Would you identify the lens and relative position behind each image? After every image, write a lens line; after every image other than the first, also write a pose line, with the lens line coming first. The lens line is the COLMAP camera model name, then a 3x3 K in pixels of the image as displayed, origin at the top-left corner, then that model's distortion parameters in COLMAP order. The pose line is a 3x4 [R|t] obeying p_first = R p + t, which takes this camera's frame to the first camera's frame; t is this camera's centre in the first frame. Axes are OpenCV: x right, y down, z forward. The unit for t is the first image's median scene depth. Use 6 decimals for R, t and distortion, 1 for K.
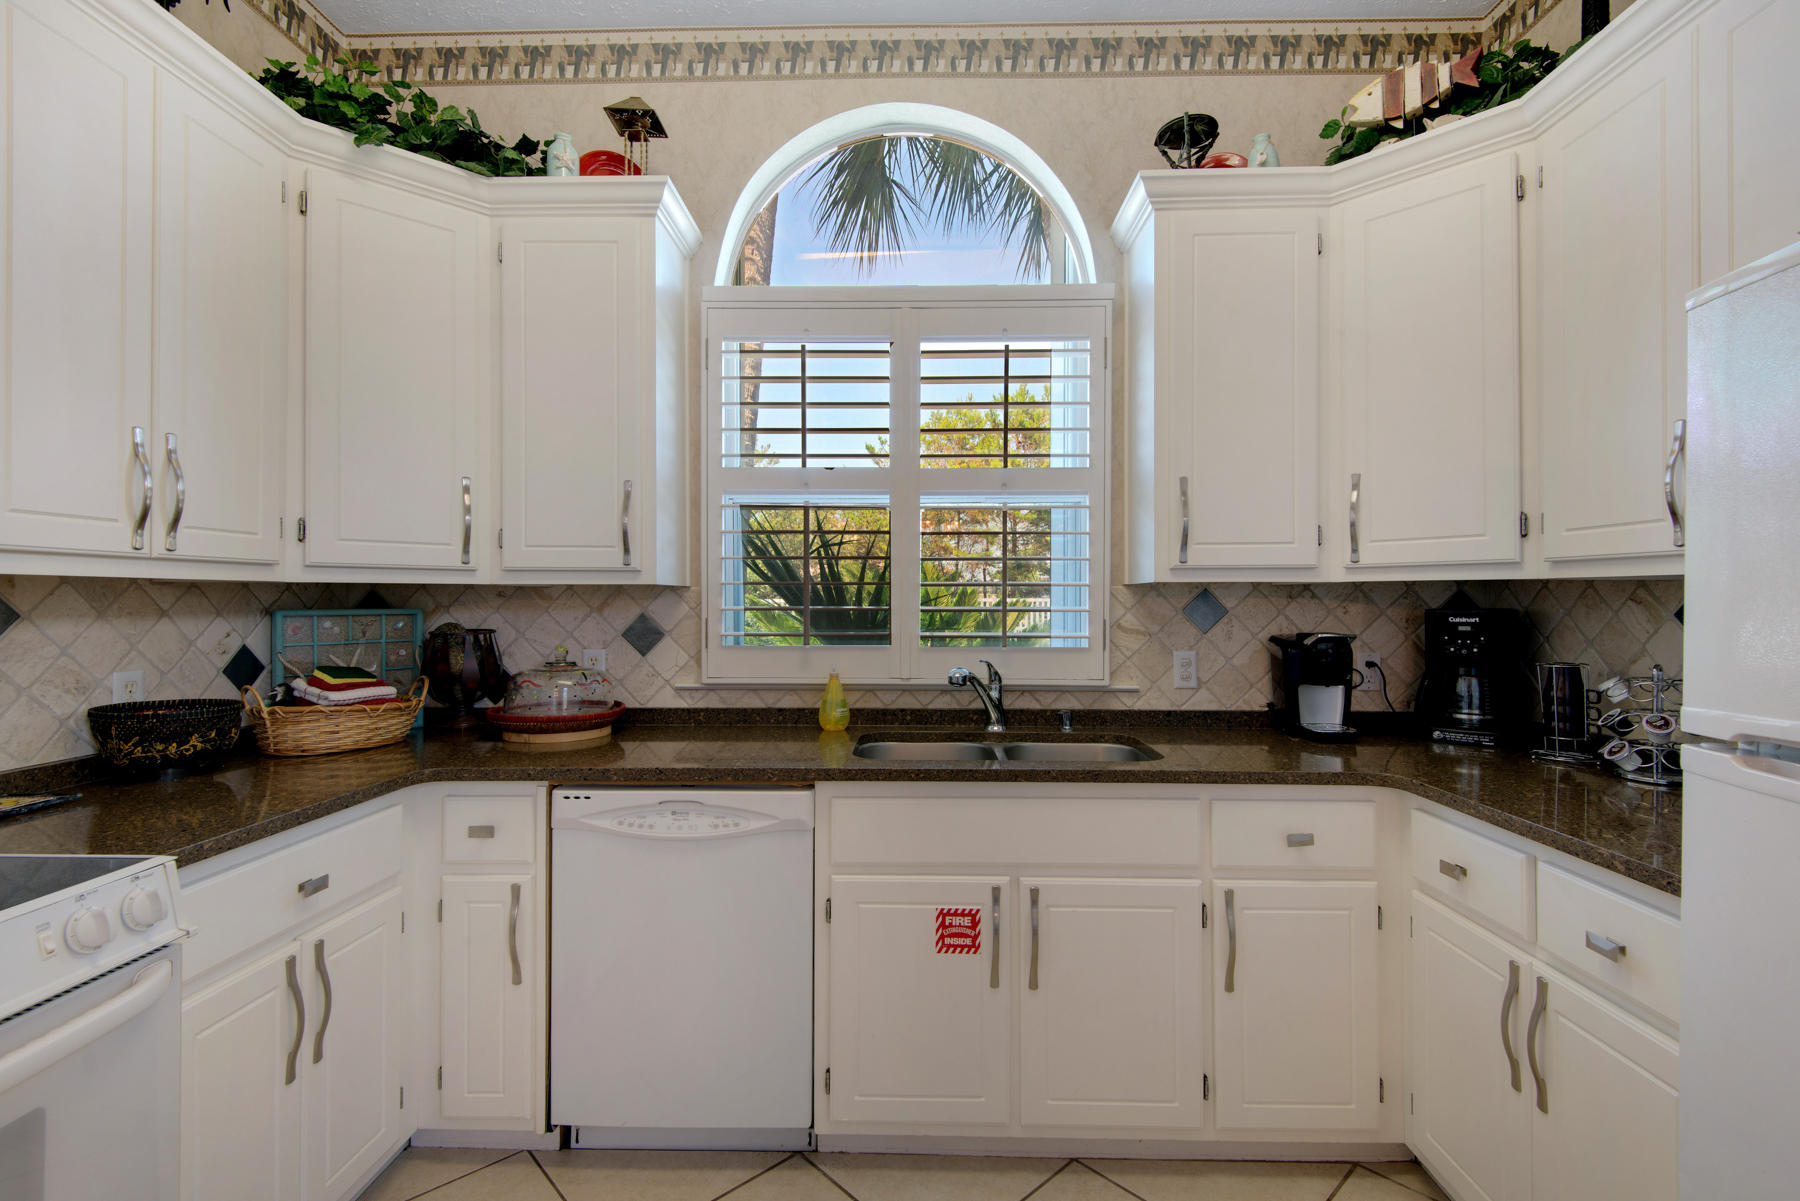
lens RADIAL K [[813.3, 0, 906.5], [0, 813.3, 597.9], [0, 0, 1]] dist [0.034391, -0.025017]
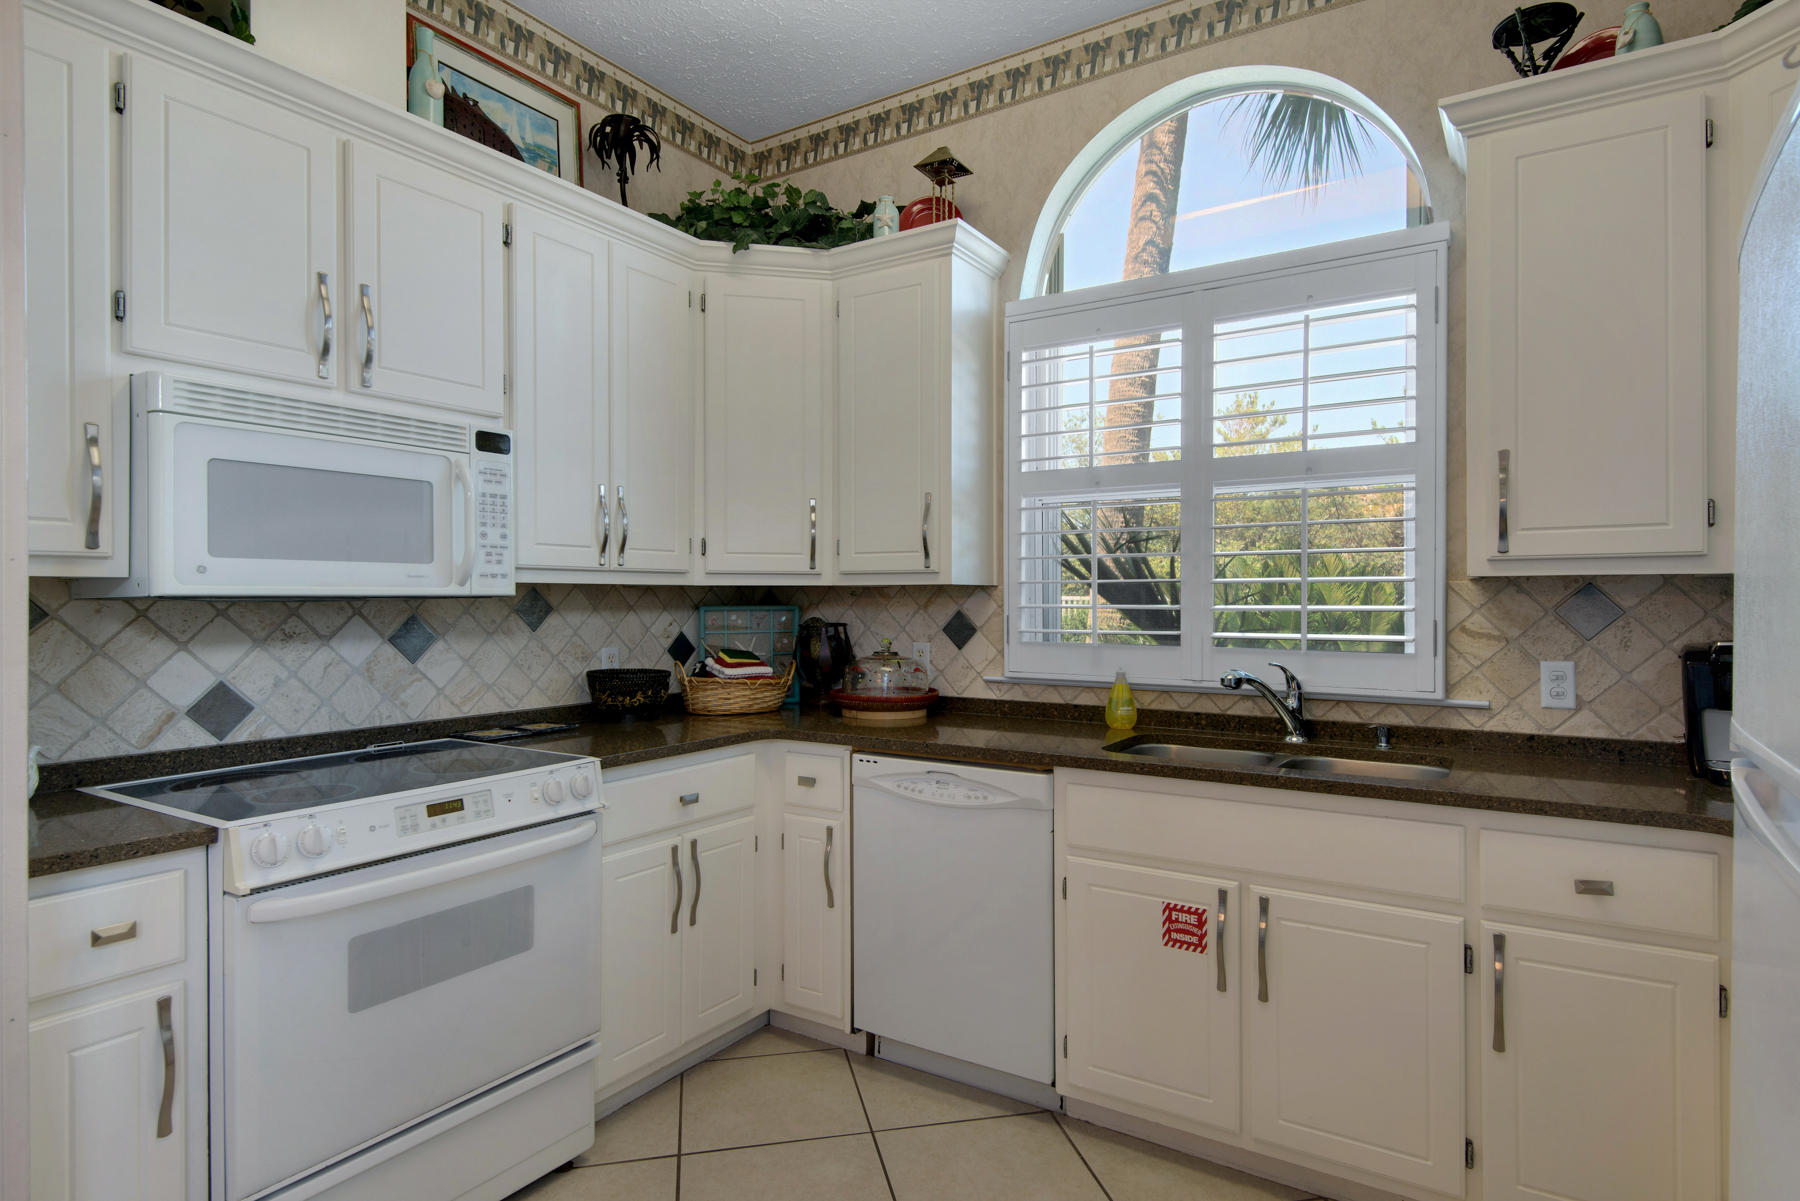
lens RADIAL K [[980.8, 0, 900.0], [0, 980.8, 600.5], [0, 0, 1]] dist [0.035931, -0.024676]
pose [[0.851877, 0.000216, -0.523742, 0.355499], [0.002282, 0.999989, 0.004125, -0.000090], [0.523737, -0.004709, 0.851867, -0.189914]]
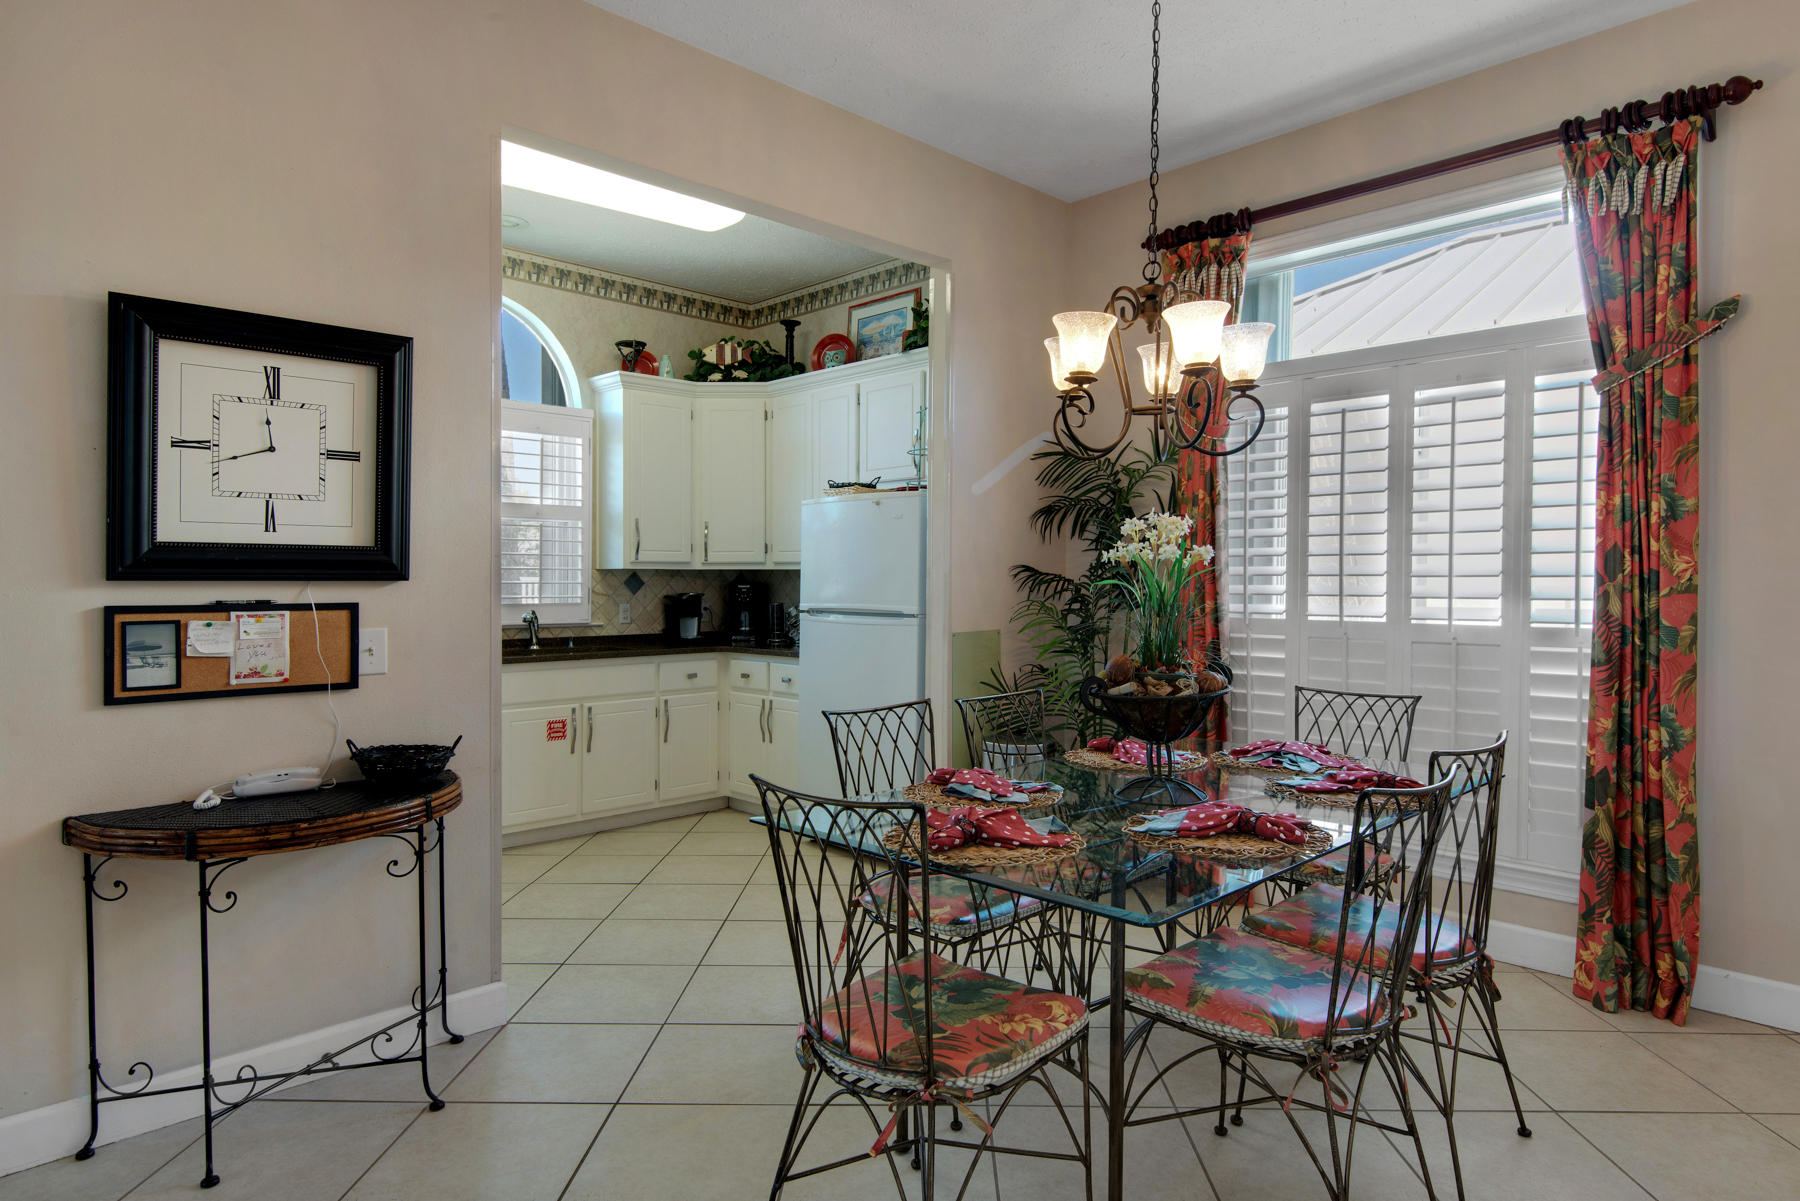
lens RADIAL K [[1035.1, 0, 913.4], [0, 1035.1, 588.1], [0, 0, 1]] dist [0.003146, -0.000804]
pose [[0.698104, -0.001285, 0.715995, -1.095771], [-0.005483, 0.999959, 0.007140, 0.008103], [-0.715976, -0.008910, 0.698068, -1.397528]]
